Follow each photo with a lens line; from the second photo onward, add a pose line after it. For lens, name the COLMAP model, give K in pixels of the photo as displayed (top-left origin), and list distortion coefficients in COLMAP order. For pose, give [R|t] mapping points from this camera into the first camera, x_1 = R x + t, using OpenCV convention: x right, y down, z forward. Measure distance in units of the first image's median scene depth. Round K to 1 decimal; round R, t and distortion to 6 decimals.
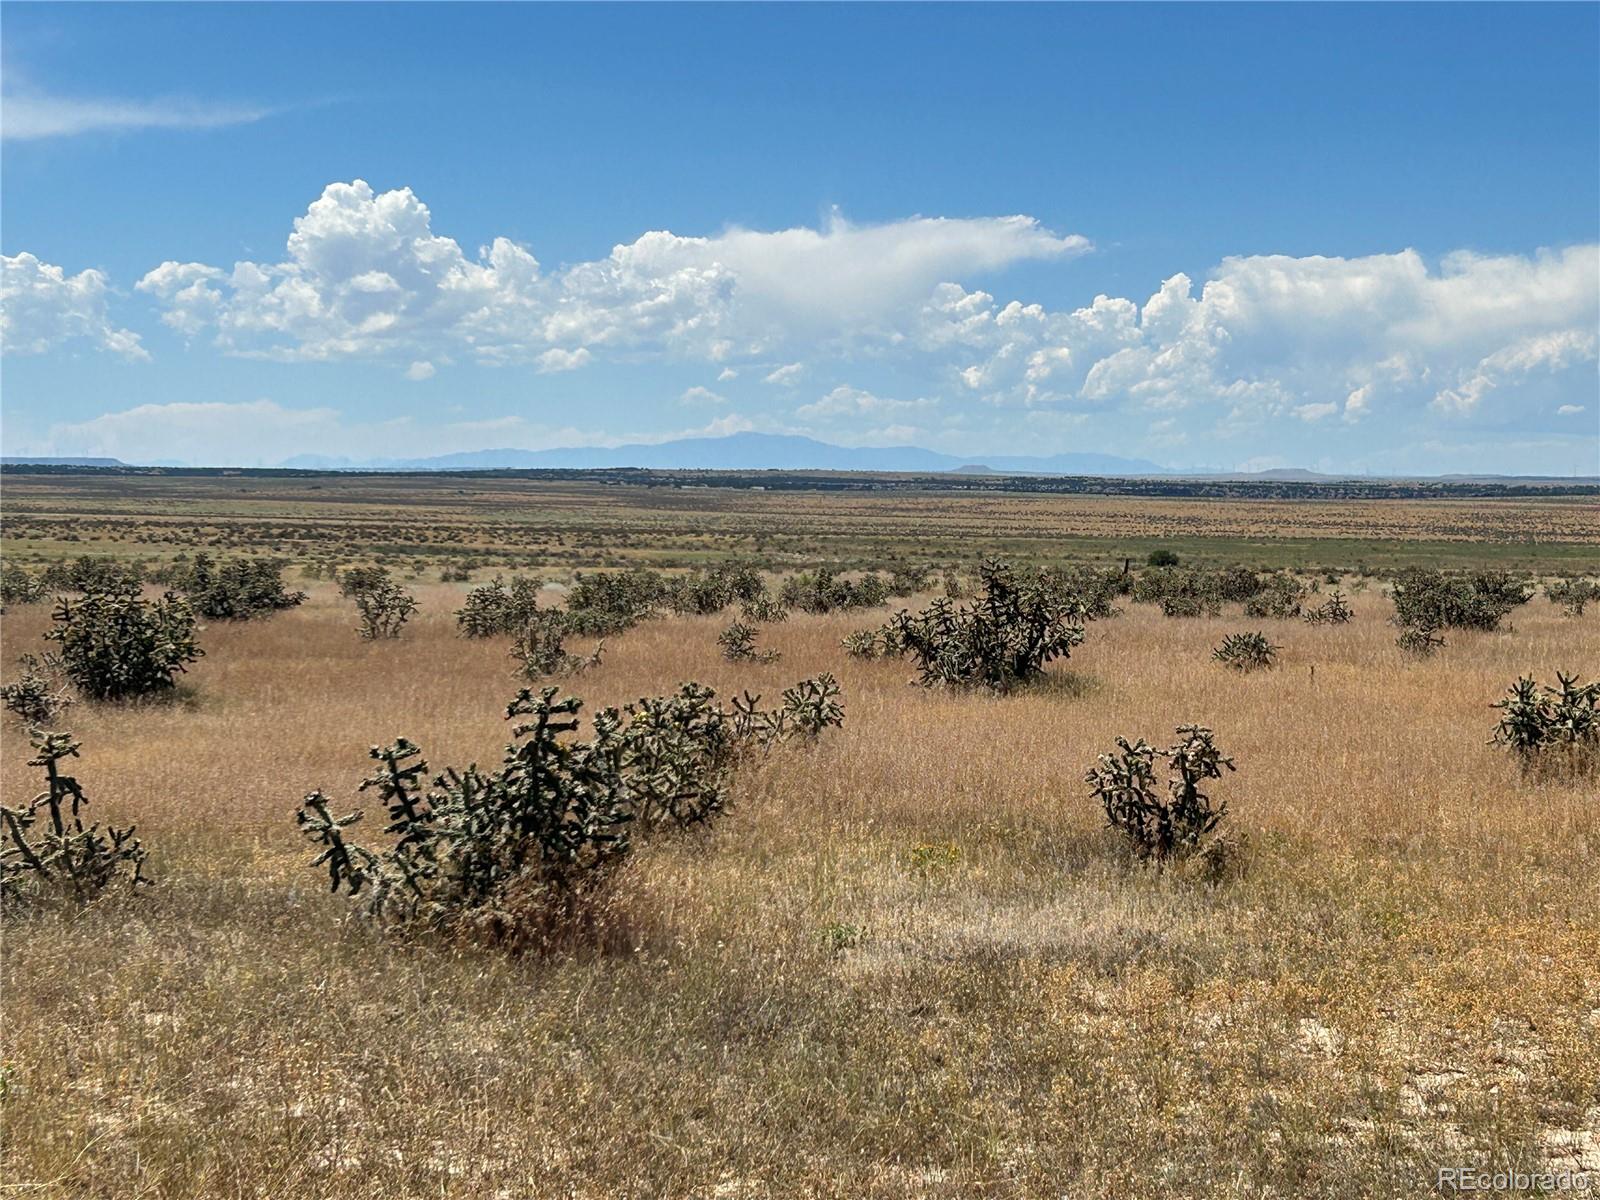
lens RADIAL K [[2828.9, 0, 799.7], [0, 2828.9, 600.2], [0, 0, 1]] dist [0.041404, 0.000000]
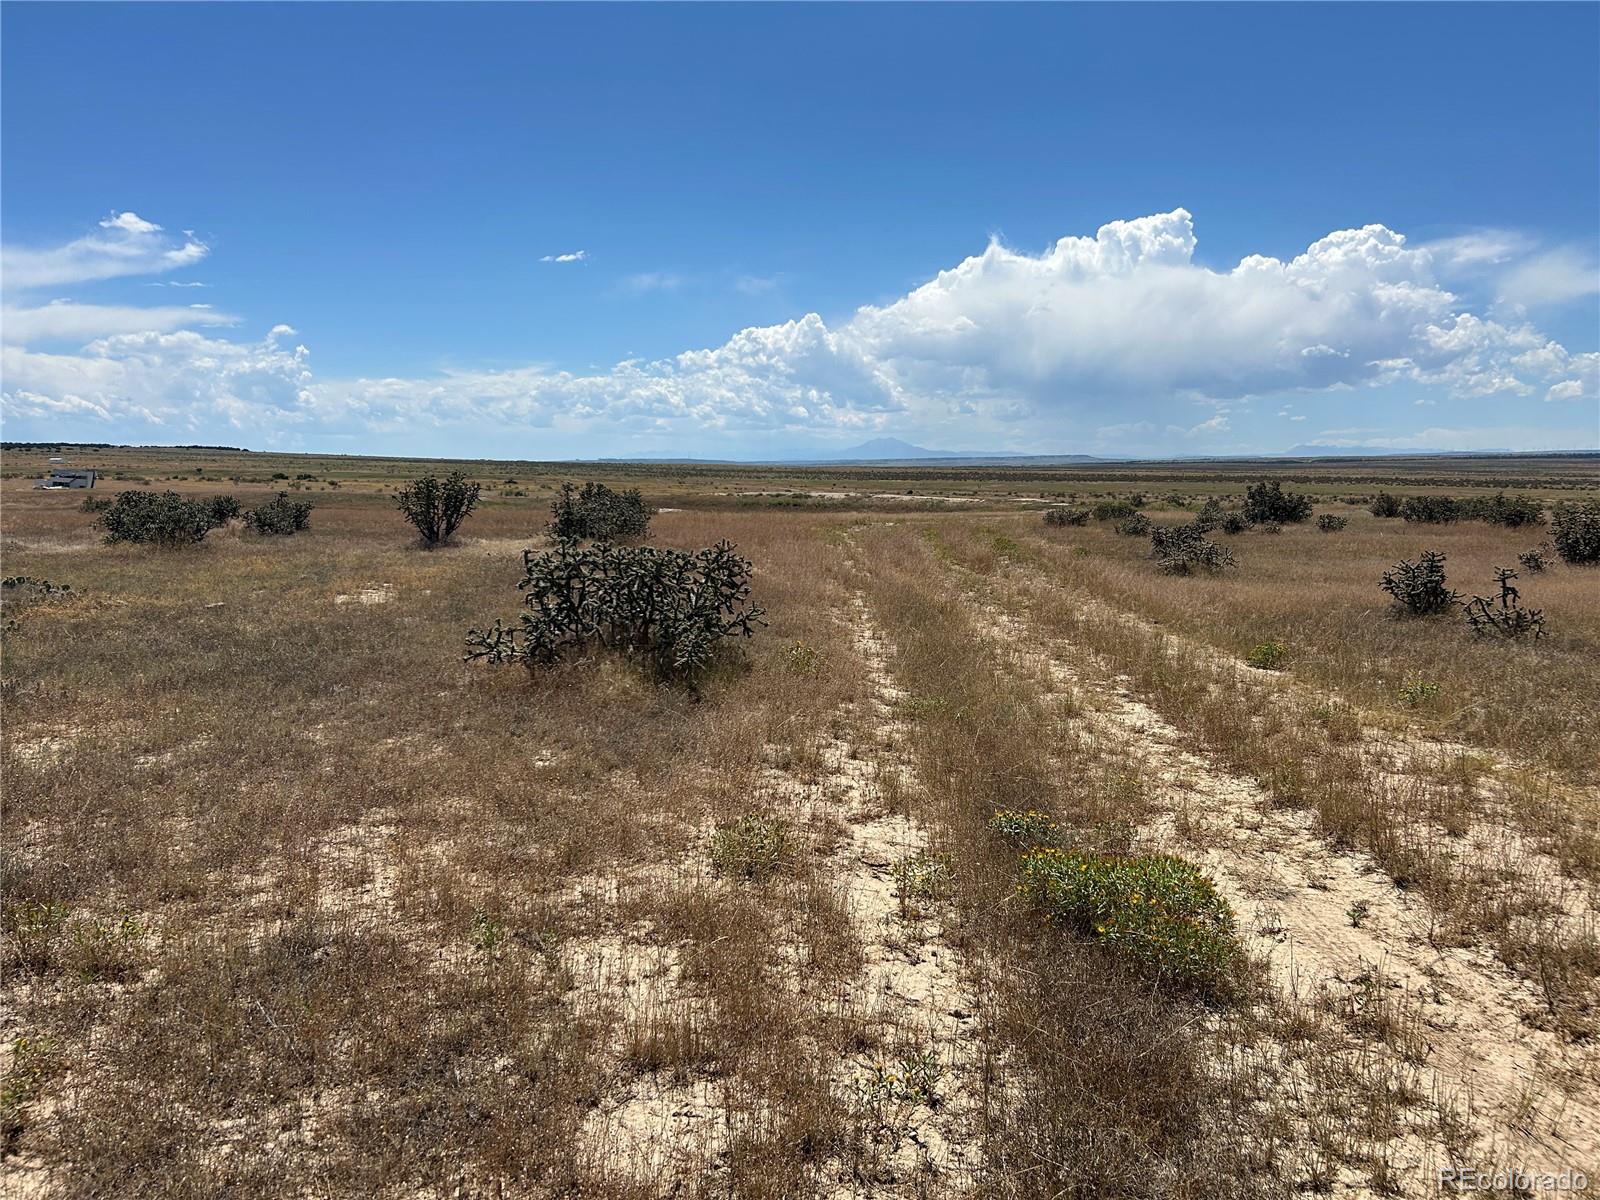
lens RADIAL K [[1232.9, 0, 800.3], [0, 1232.9, 600.1], [0, 0, 1]] dist [0.044549, -0.003262]
pose [[0.668357, 0.077032, -0.739841, 0.124905], [-0.027067, 0.996483, 0.079302, 0.005594], [0.743348, -0.032977, 0.668091, -0.158713]]
